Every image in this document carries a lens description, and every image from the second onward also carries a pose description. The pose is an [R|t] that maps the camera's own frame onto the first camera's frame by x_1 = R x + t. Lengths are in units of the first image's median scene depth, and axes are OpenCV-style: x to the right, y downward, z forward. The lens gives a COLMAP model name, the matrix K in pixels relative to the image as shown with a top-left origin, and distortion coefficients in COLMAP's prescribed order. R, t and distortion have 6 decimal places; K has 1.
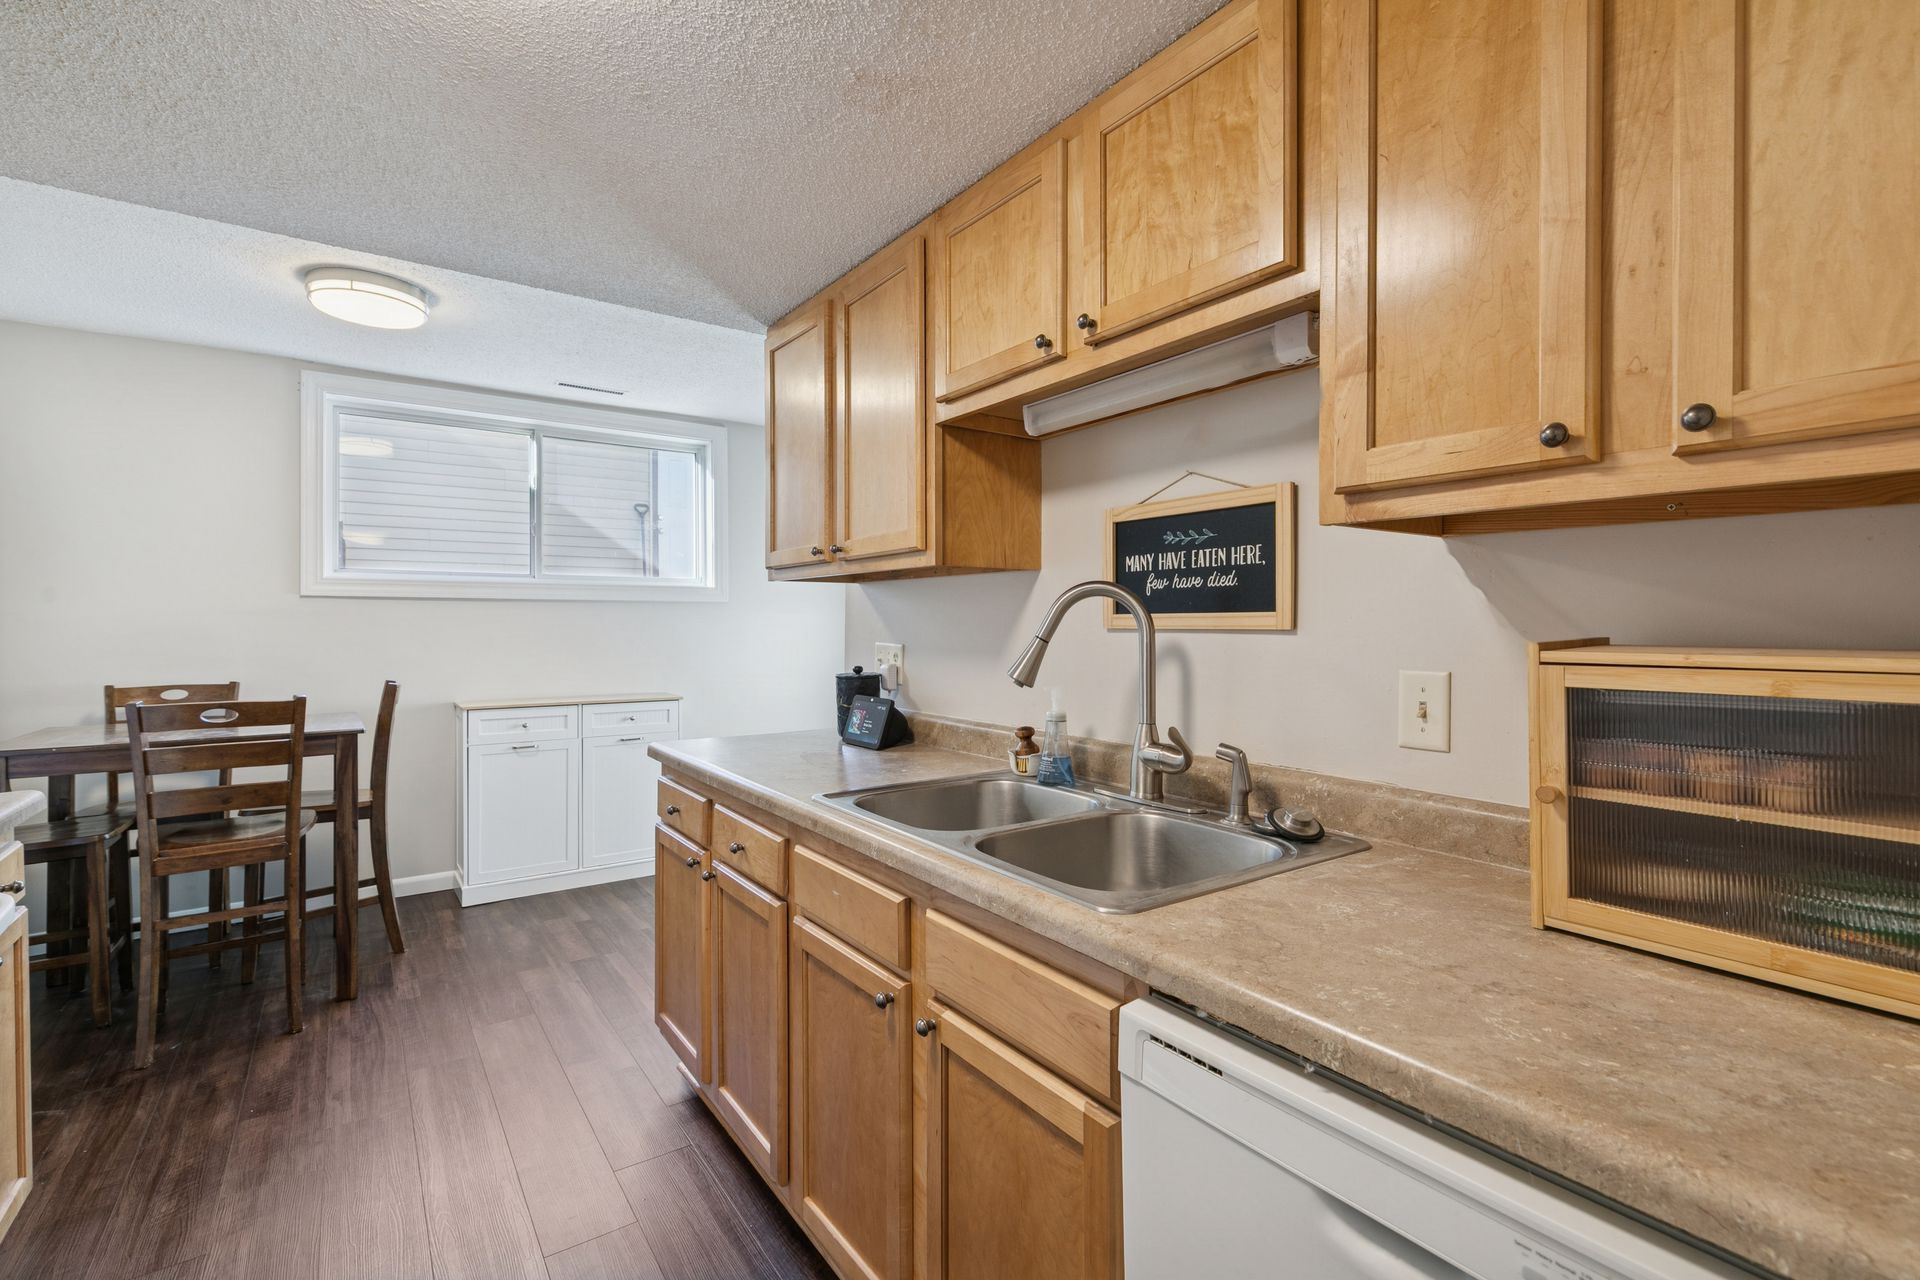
lens RADIAL K [[879.9, 0, 961.4], [0, 879.9, 625.6], [0, 0, 1]] dist [0.009756, -0.000127]
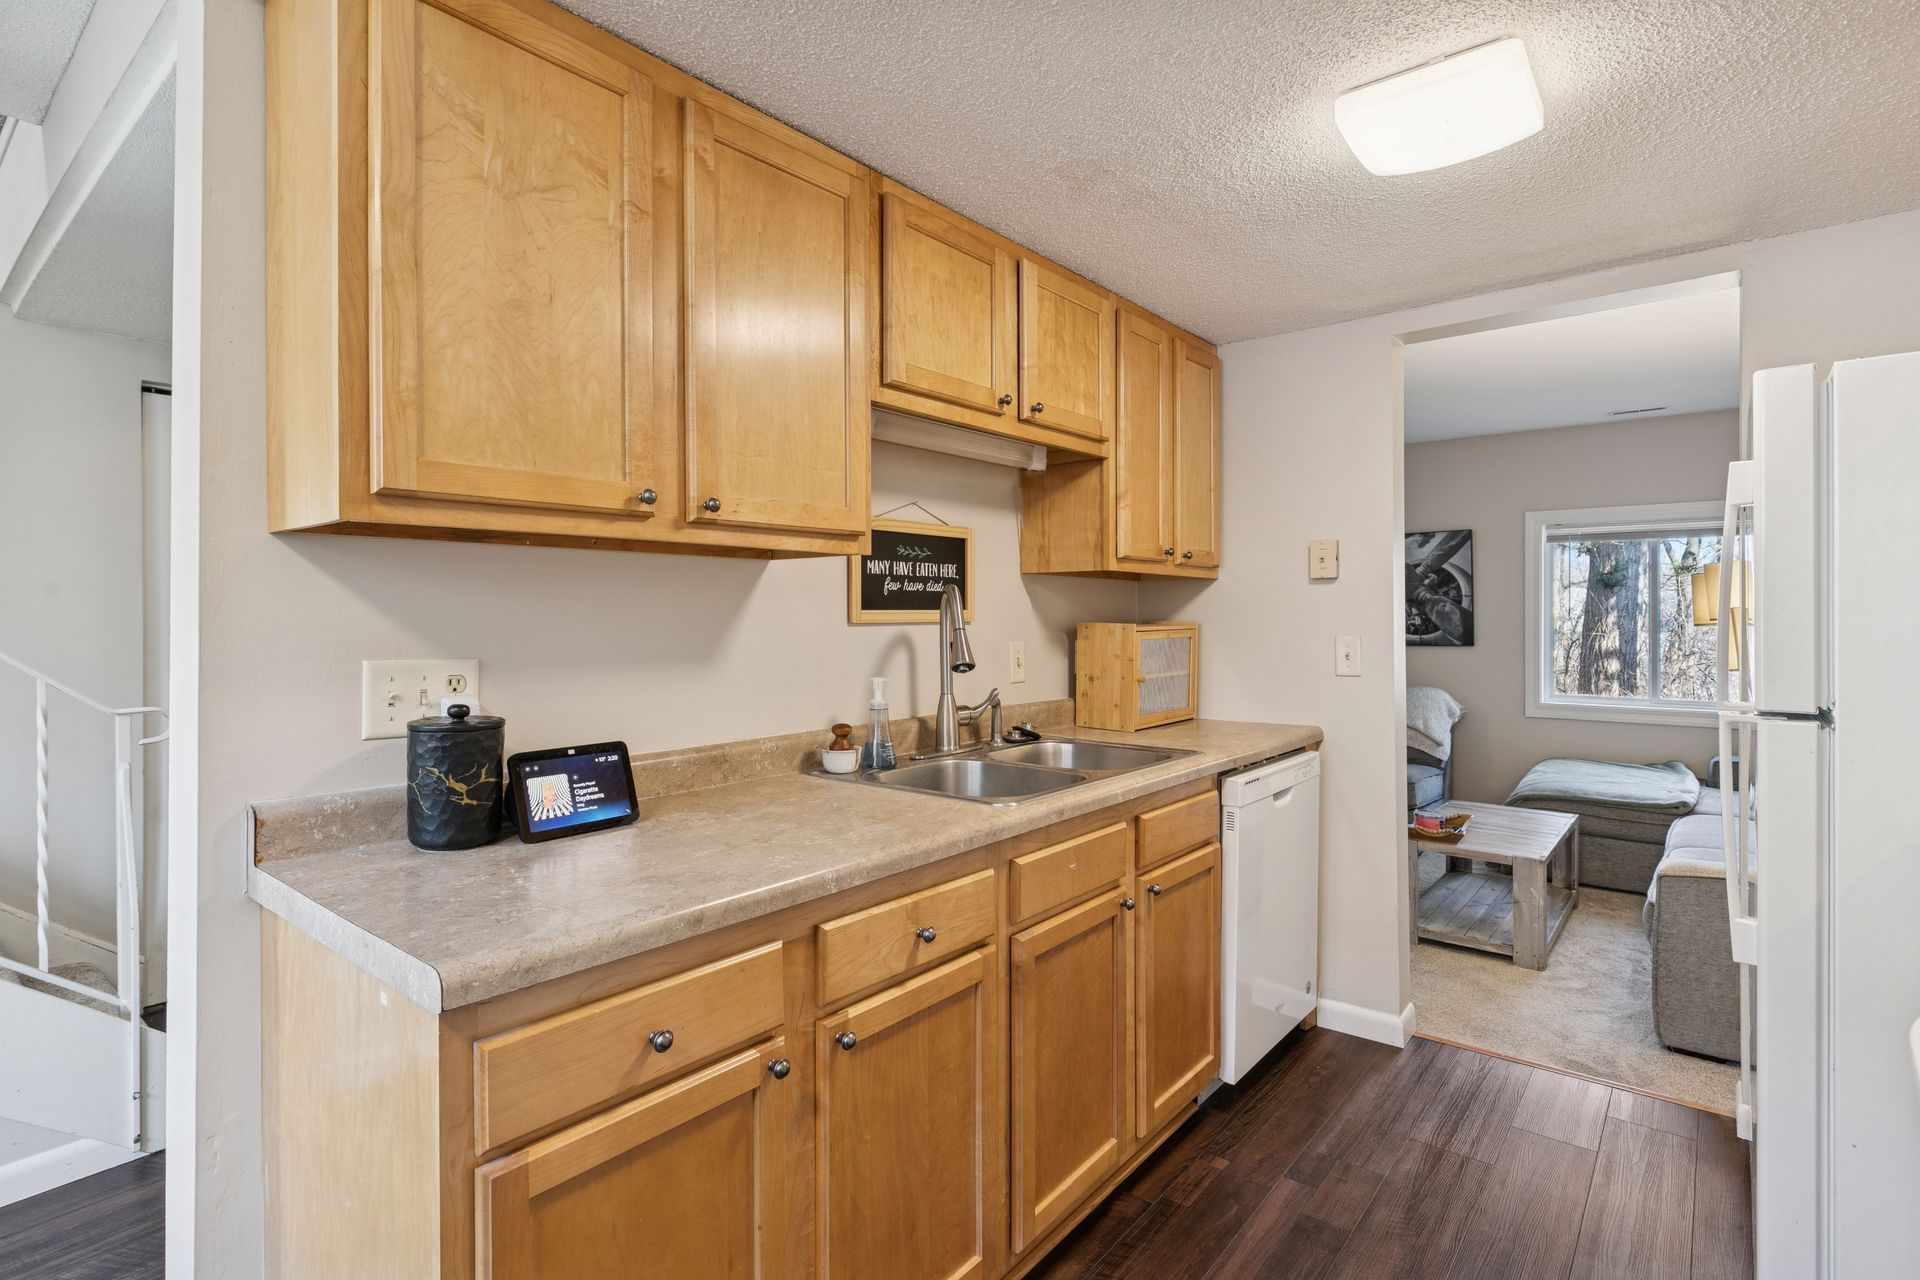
lens RADIAL K [[932.1, 0, 975.1], [0, 932.1, 622.9], [0, 0, 1]] dist [-0.004966, 0.001397]
pose [[-0.283616, -0.008314, 0.958902, -0.671952], [0.009191, 0.999893, 0.011388, -0.006052], [-0.958894, 0.012043, -0.283509, 0.799139]]
